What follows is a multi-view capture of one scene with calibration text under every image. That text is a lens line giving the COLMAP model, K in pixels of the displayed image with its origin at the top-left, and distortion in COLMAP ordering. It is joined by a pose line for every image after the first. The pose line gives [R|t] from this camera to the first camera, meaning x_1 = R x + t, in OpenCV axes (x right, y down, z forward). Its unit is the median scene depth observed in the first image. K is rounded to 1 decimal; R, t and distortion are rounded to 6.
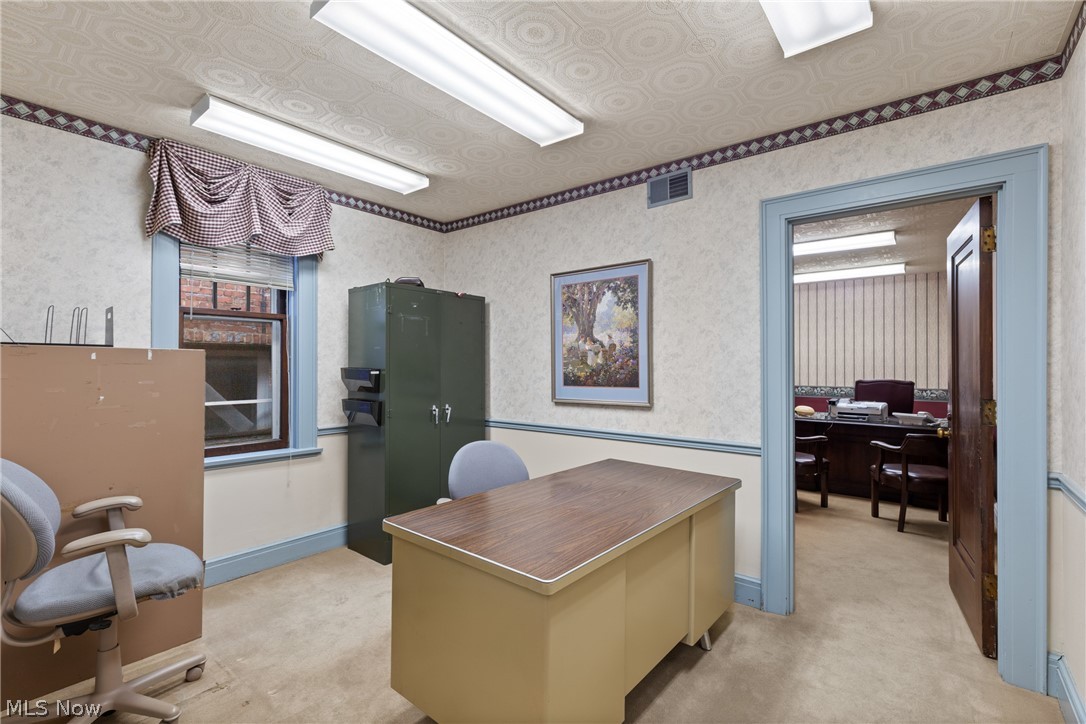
lens RADIAL K [[491.7, 0, 539.2], [0, 491.7, 361.4], [0, 0, 1]] dist [0.001763, 0.000049]
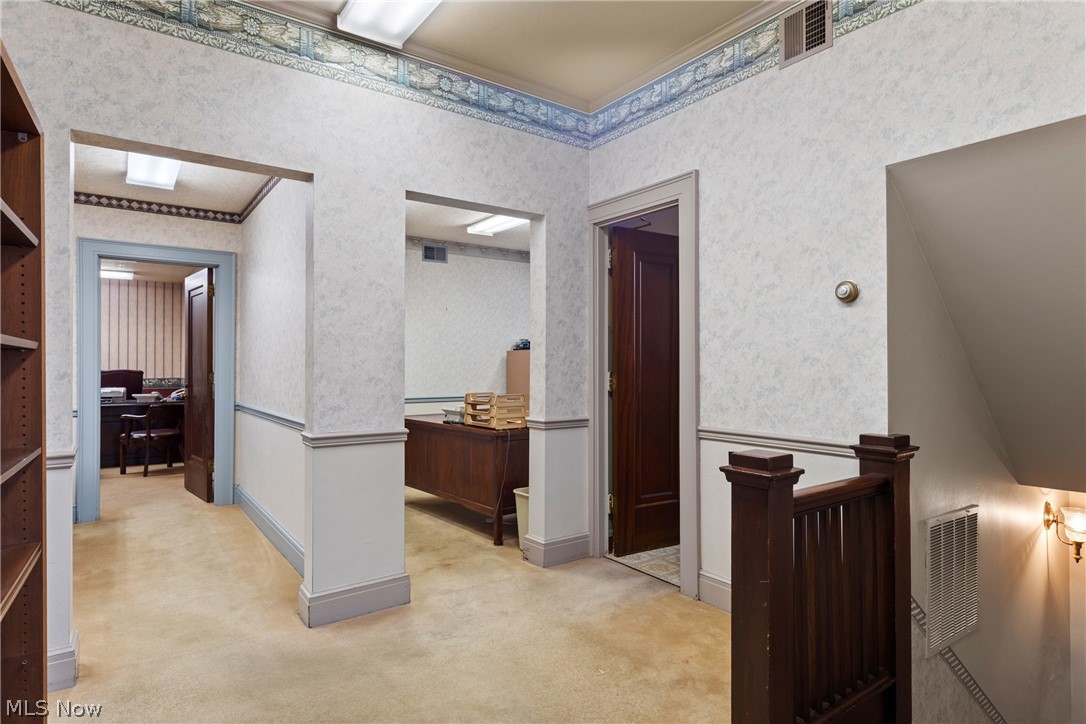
lens RADIAL K [[589.5, 0, 545.5], [0, 589.5, 359.6], [0, 0, 1]] dist [0.003162, 0.000138]
pose [[0.259239, 0.005550, 0.965797, -0.905164], [-0.005305, 0.999977, -0.004323, 0.029904], [-0.965799, -0.004003, 0.259262, -0.802149]]
